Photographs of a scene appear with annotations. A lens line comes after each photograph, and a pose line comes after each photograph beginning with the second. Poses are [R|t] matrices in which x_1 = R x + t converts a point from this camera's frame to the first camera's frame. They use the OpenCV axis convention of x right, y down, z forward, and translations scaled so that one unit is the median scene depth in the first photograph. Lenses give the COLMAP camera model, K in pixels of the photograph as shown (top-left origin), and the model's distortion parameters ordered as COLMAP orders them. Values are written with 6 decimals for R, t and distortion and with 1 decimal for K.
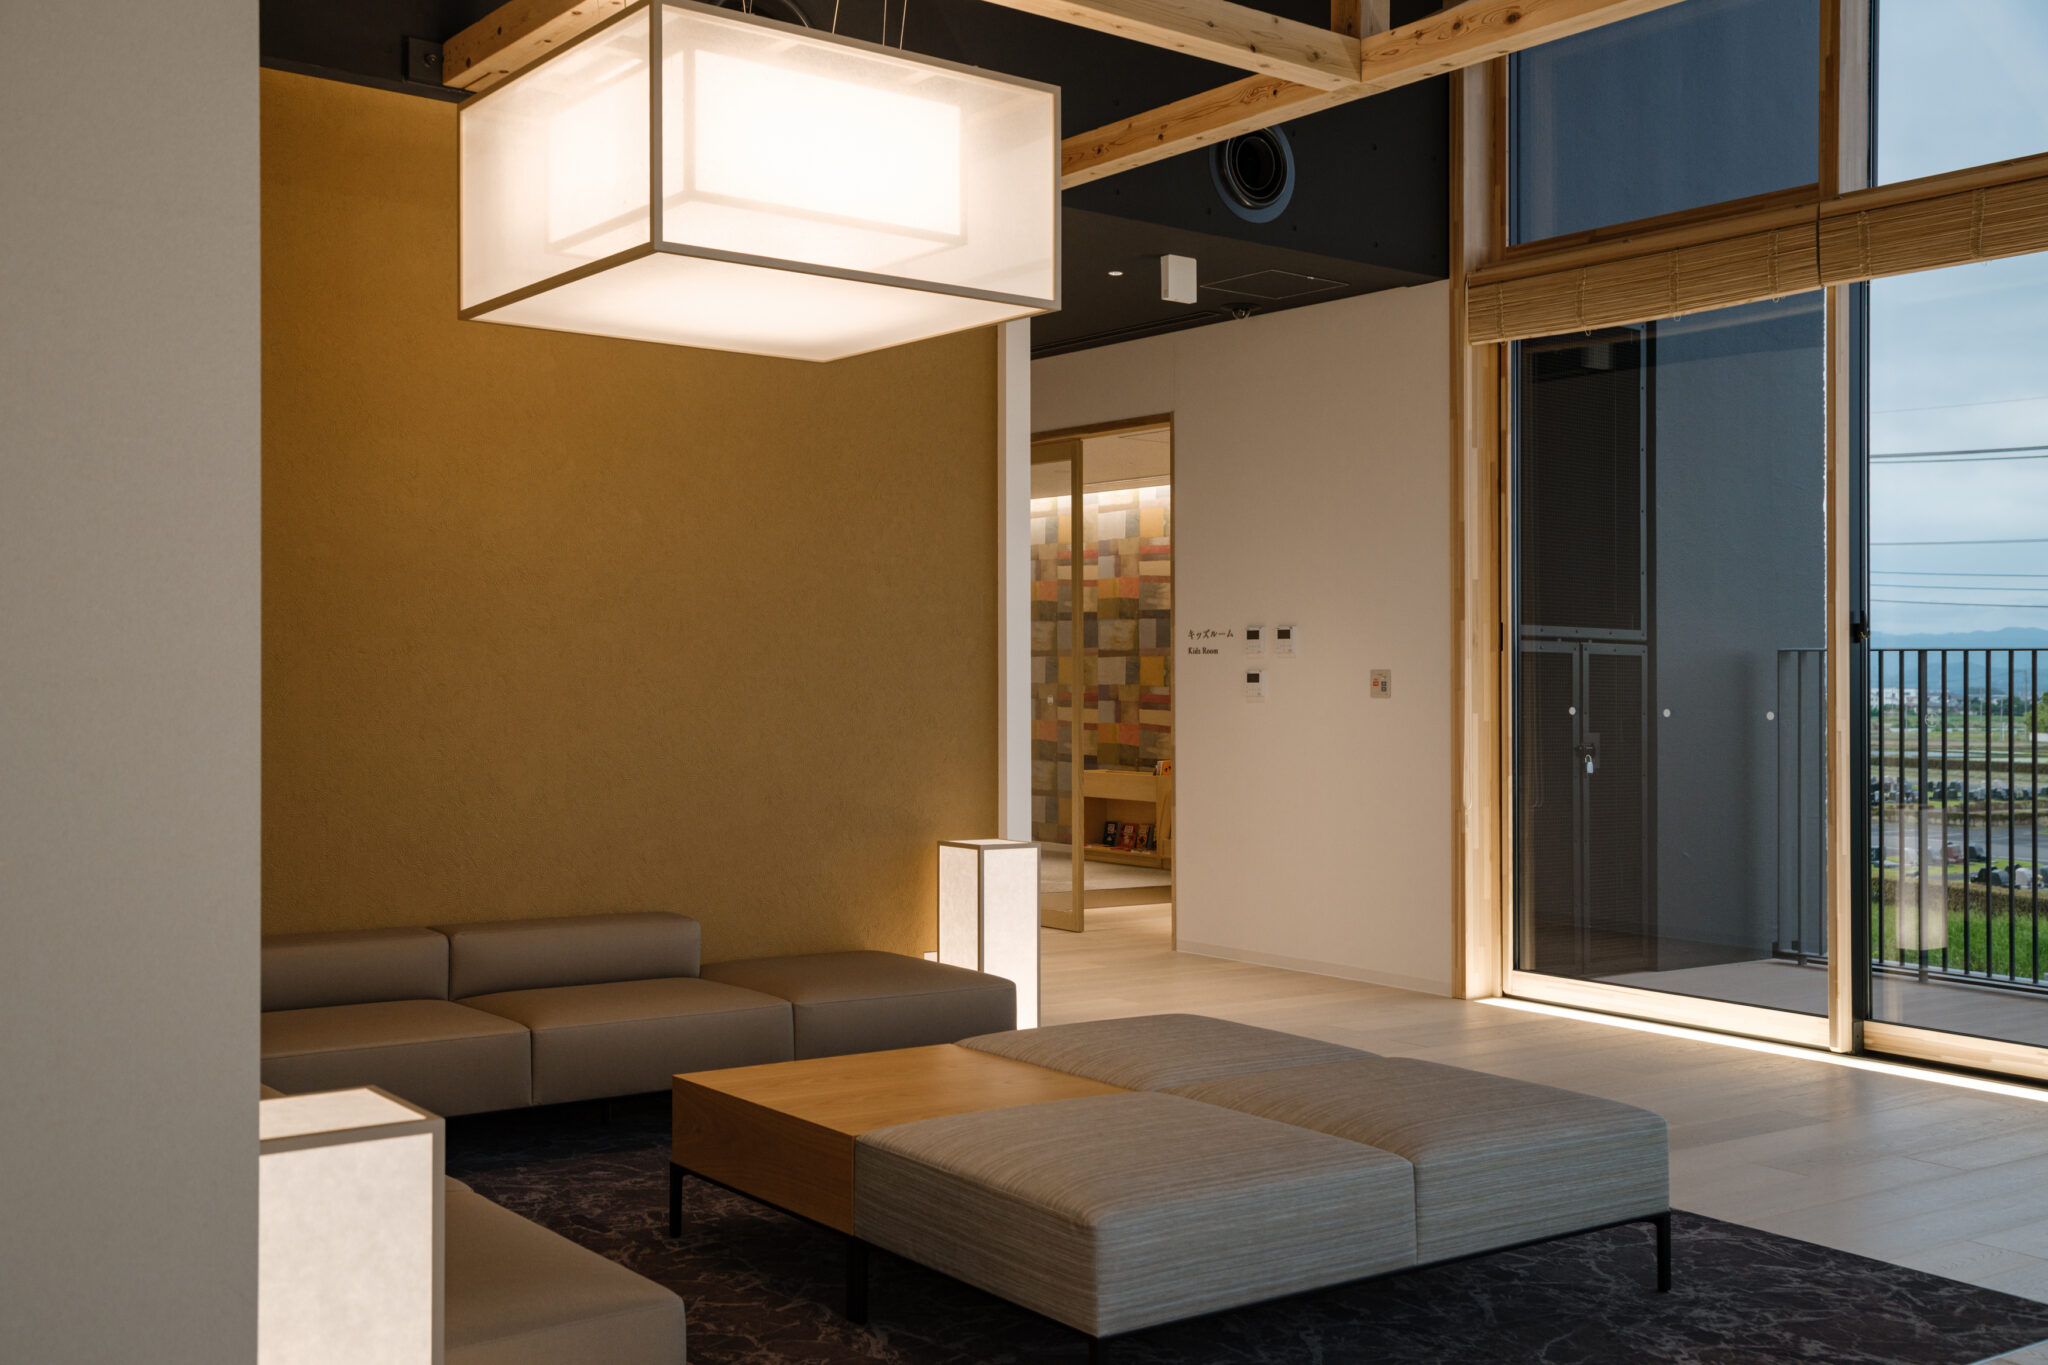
lens RADIAL K [[2072.5, 0, 1024.0], [0, 2072.5, 682.5], [0, 0, 1]] dist [0.017531, 0.023699]
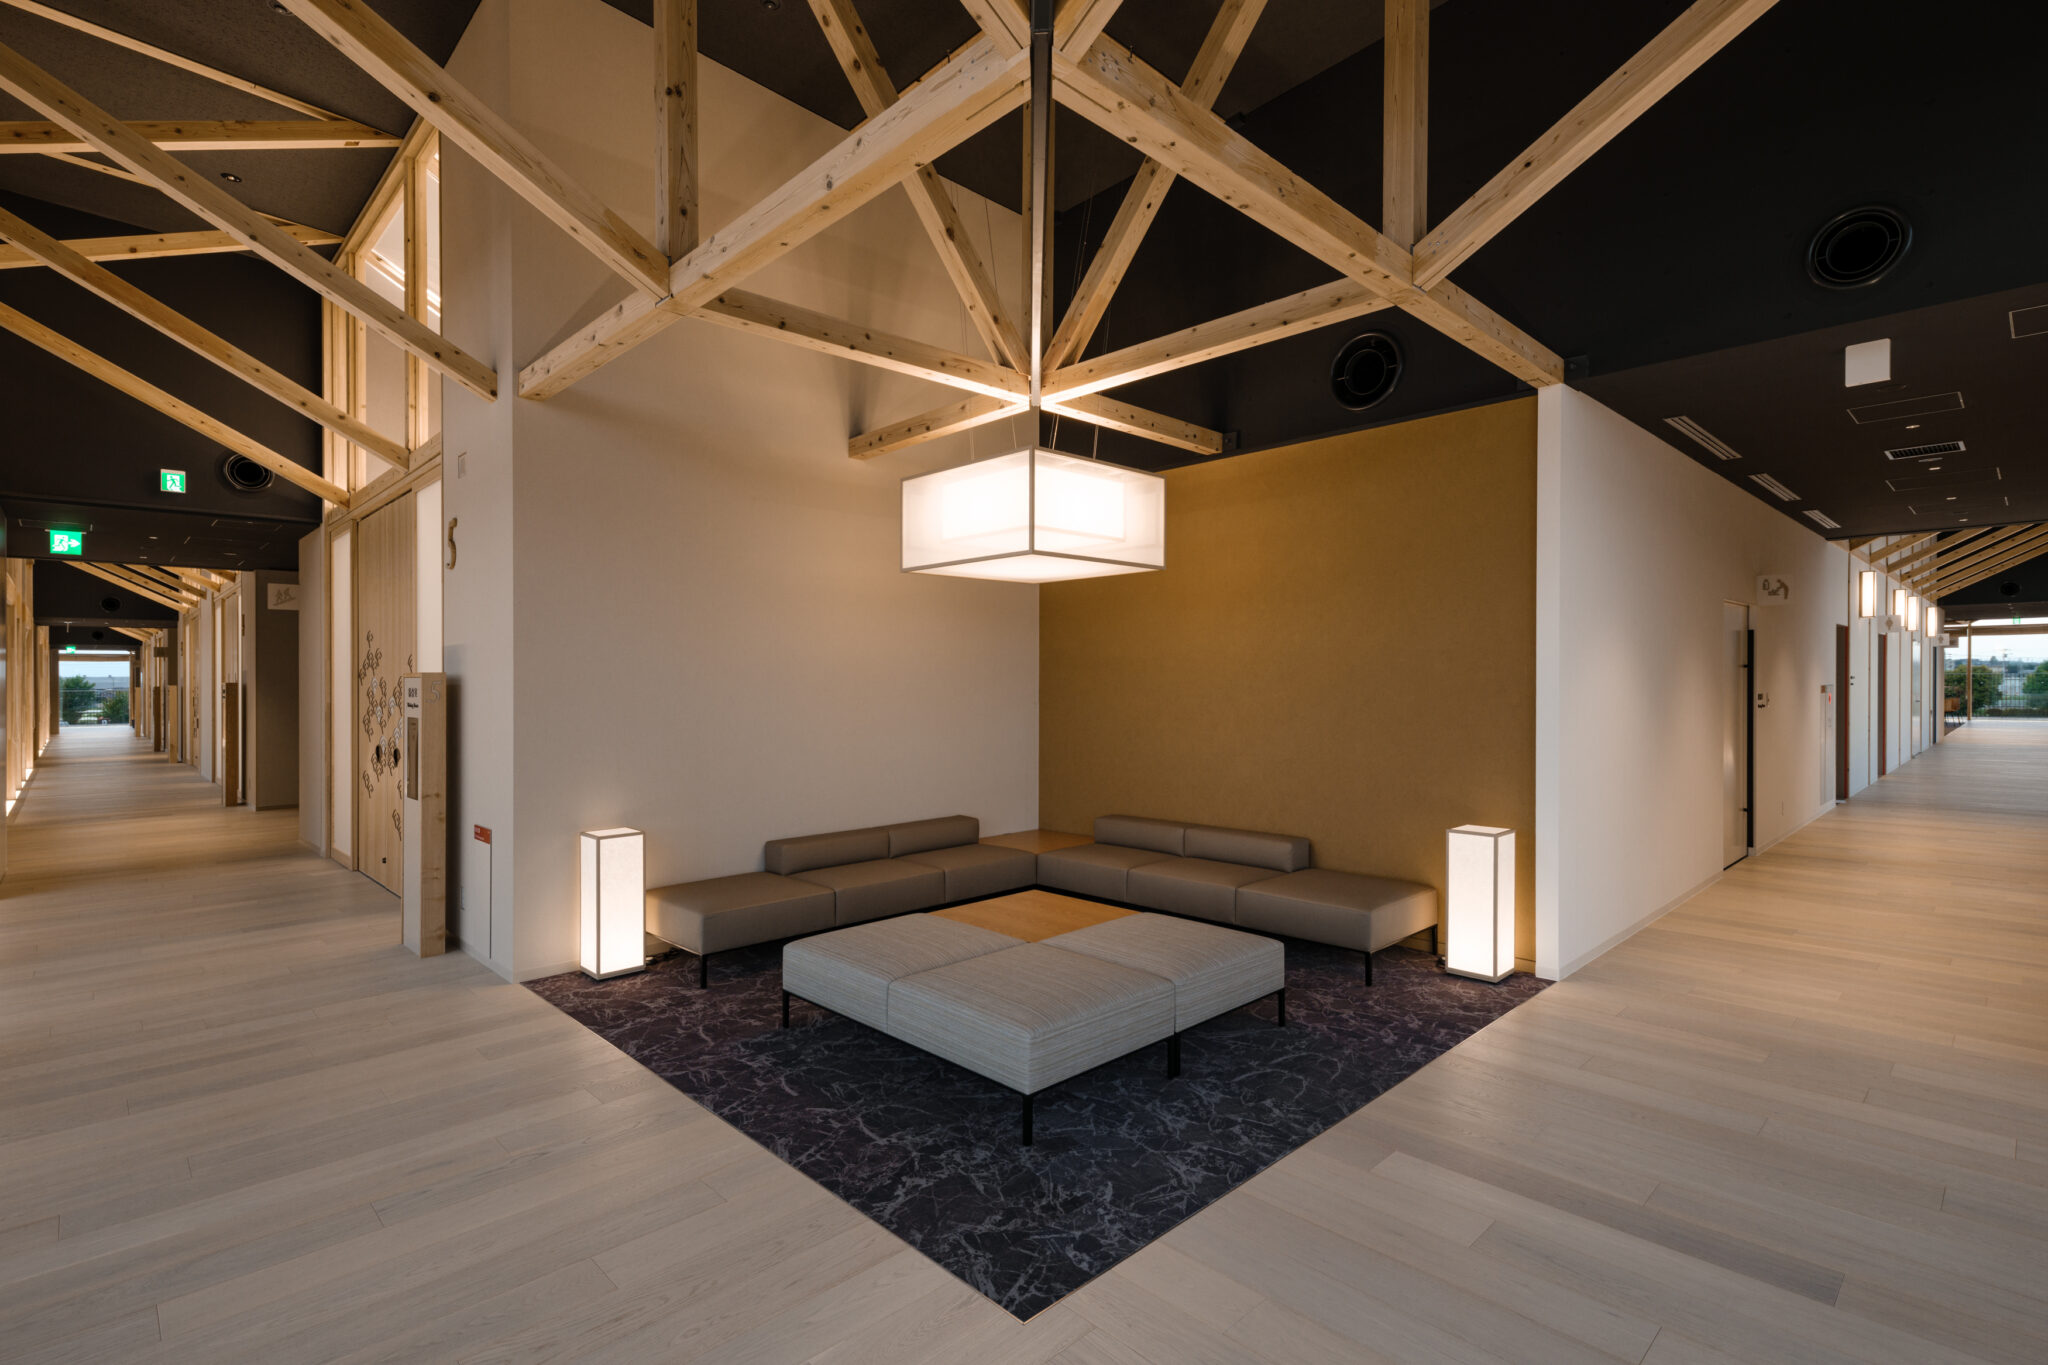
lens RADIAL K [[976.9, 0, 1022.9], [0, 976.9, 718.2], [0, 0, 1]] dist [0.000062, 0.000019]
pose [[0.128282, 0.025315, -0.991415, 0.959036], [0.009482, 0.999597, 0.026751, -0.040329], [0.991692, -0.012832, 0.127991, 0.857809]]
